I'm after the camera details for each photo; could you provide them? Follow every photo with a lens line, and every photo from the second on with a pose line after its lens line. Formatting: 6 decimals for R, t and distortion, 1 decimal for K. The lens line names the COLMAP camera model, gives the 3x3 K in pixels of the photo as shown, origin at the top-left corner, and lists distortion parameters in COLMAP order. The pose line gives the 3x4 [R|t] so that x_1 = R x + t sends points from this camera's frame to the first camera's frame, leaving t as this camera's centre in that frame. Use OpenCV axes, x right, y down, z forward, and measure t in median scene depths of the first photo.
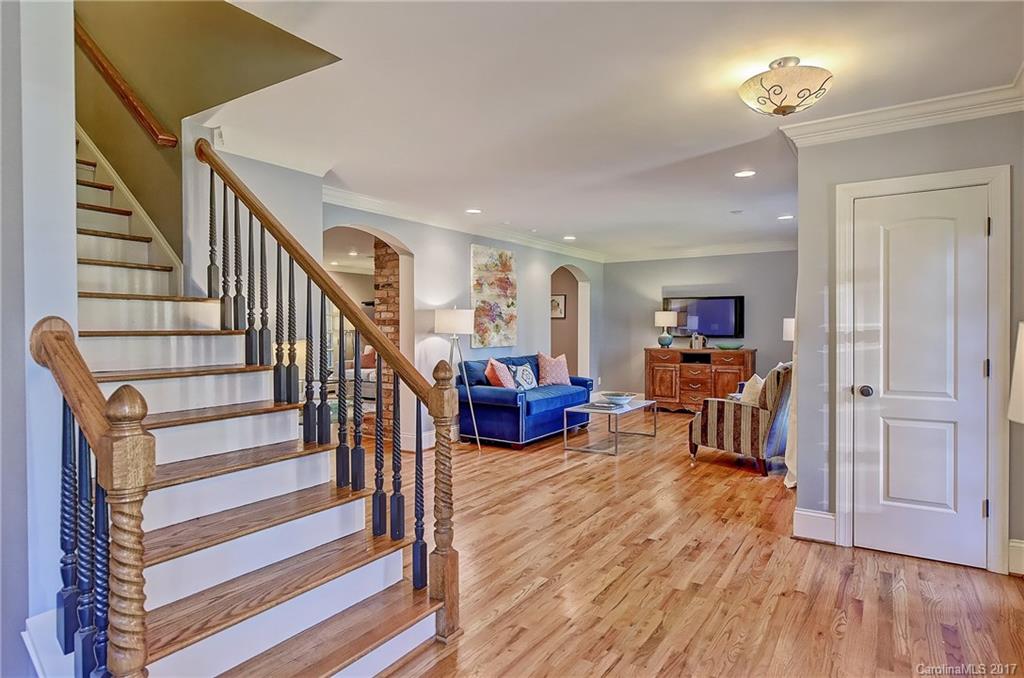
lens RADIAL K [[583.2, 0, 509.6], [0, 583.2, 337.1], [0, 0, 1]] dist [0.001999, 0.000079]
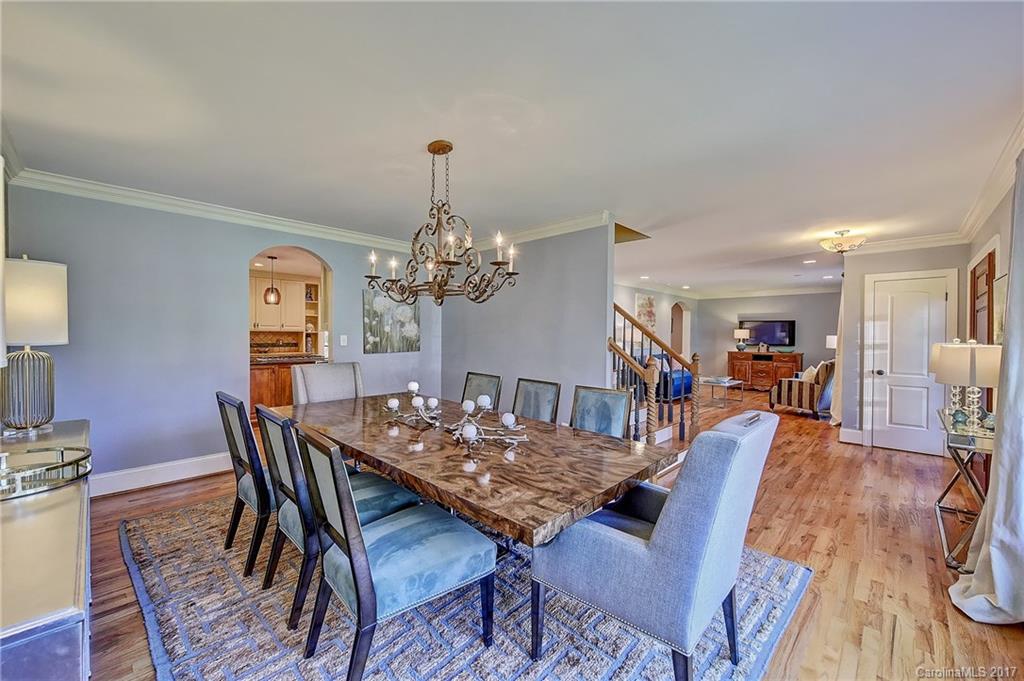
lens RADIAL K [[400.6, 0, 515.4], [0, 400.6, 339.4], [0, 0, 1]] dist [-0.002070, -0.000236]
pose [[0.981594, 0.015274, -0.190370, -0.262239], [-0.016462, 0.999854, -0.004658, 0.000548], [0.190271, 0.007706, 0.981701, -0.428789]]
